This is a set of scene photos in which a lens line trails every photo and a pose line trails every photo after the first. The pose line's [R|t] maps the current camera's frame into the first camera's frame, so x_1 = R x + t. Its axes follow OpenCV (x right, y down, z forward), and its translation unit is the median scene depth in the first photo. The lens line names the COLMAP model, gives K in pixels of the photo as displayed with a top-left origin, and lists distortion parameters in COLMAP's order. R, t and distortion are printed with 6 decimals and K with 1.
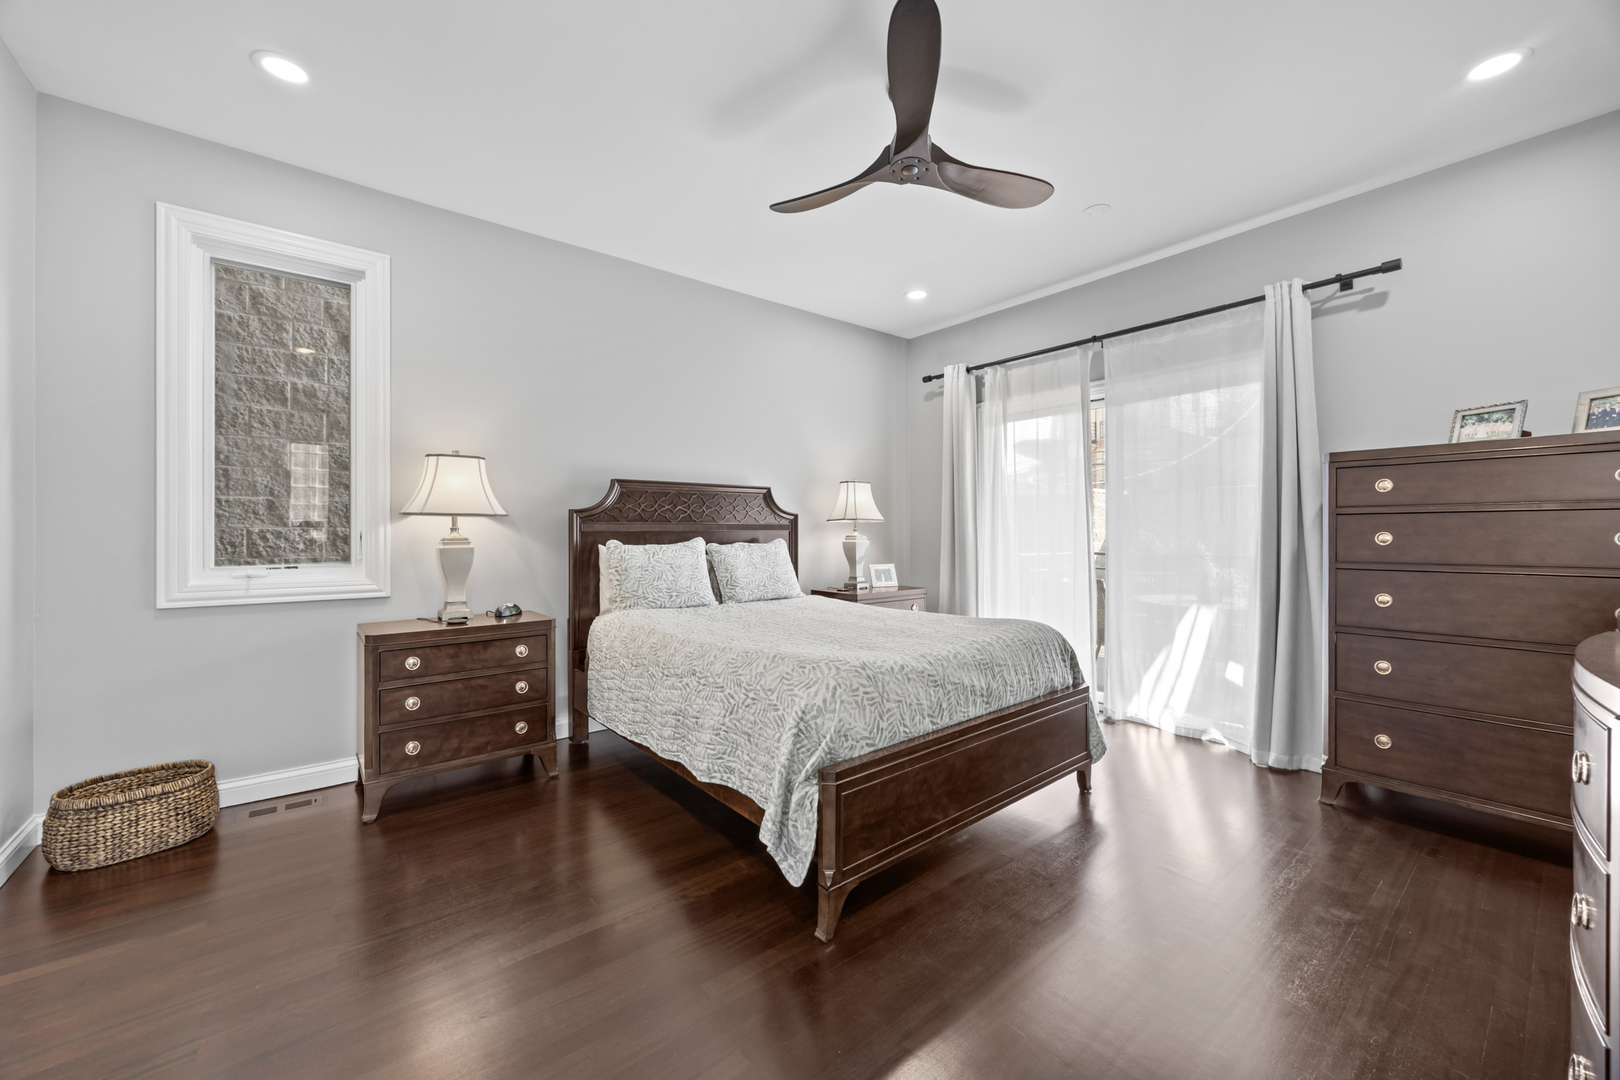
lens RADIAL K [[626.1, 0, 812.1], [0, 626.1, 545.3], [0, 0, 1]] dist [0.002752, -0.000343]
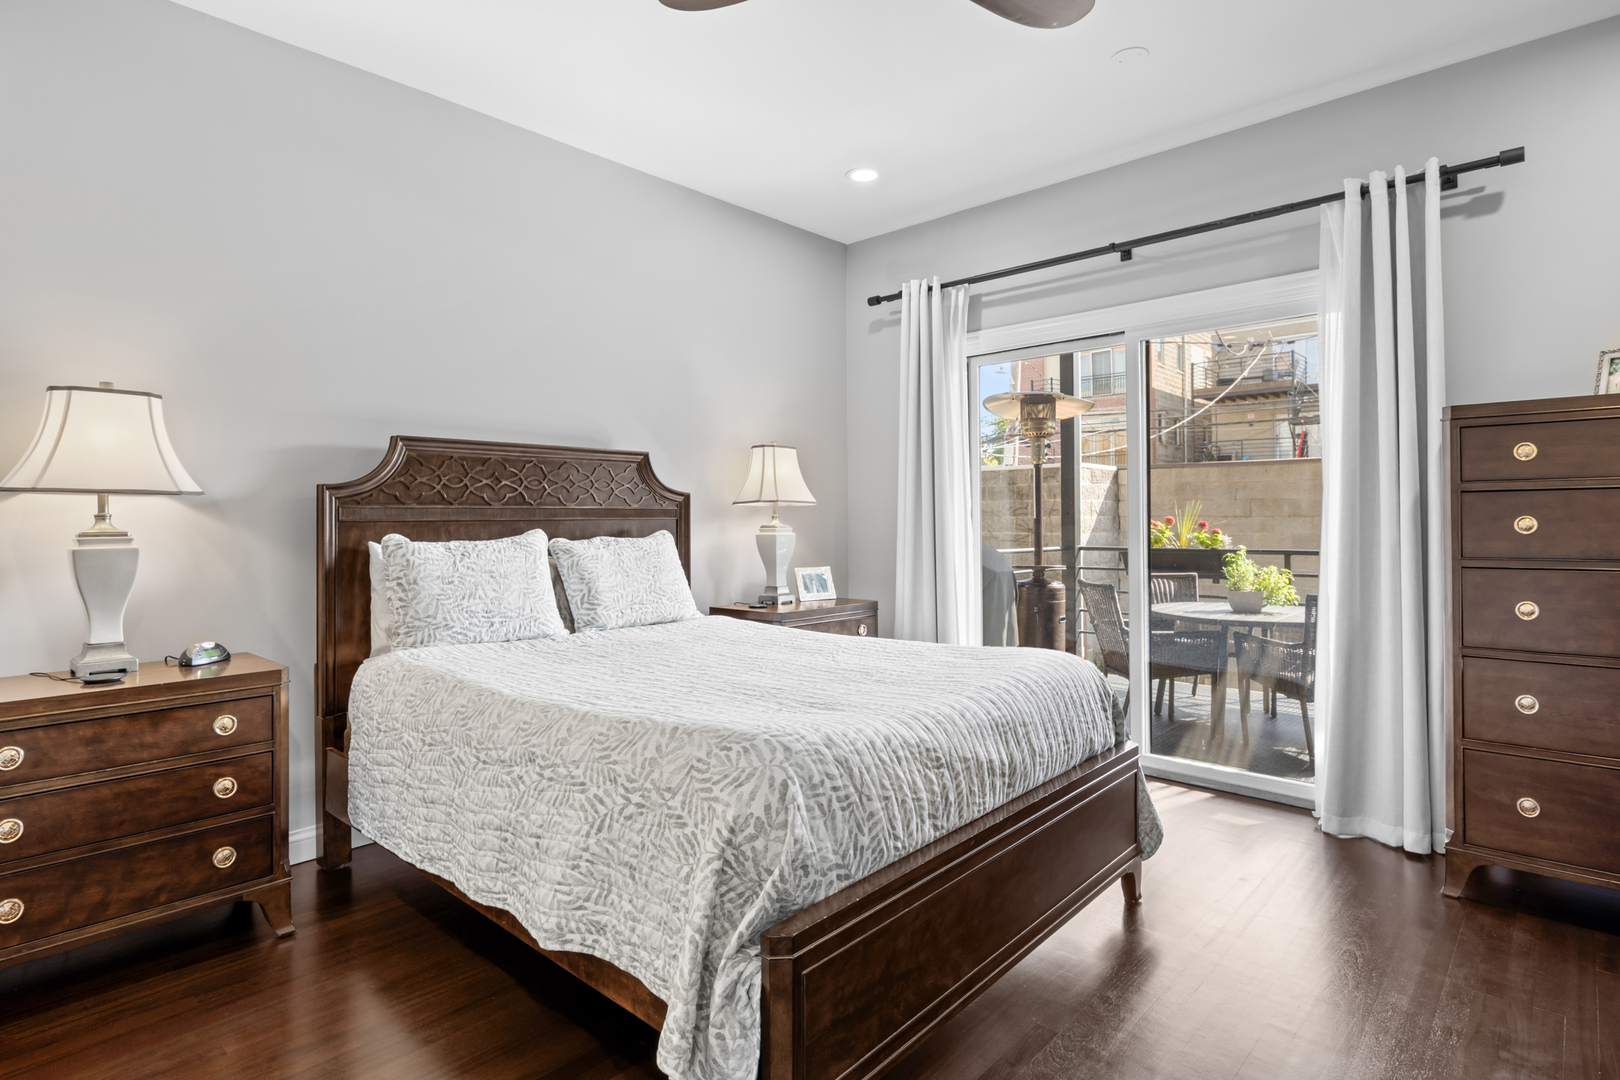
lens RADIAL K [[836.5, 0, 810.2], [0, 836.5, 521.8], [0, 0, 1]] dist [-0.009108, 0.000383]
pose [[0.989734, -0.004306, 0.142857, -0.035395], [0.007413, 0.999747, -0.021227, -0.000214], [-0.142729, 0.022068, 0.989516, 0.155236]]
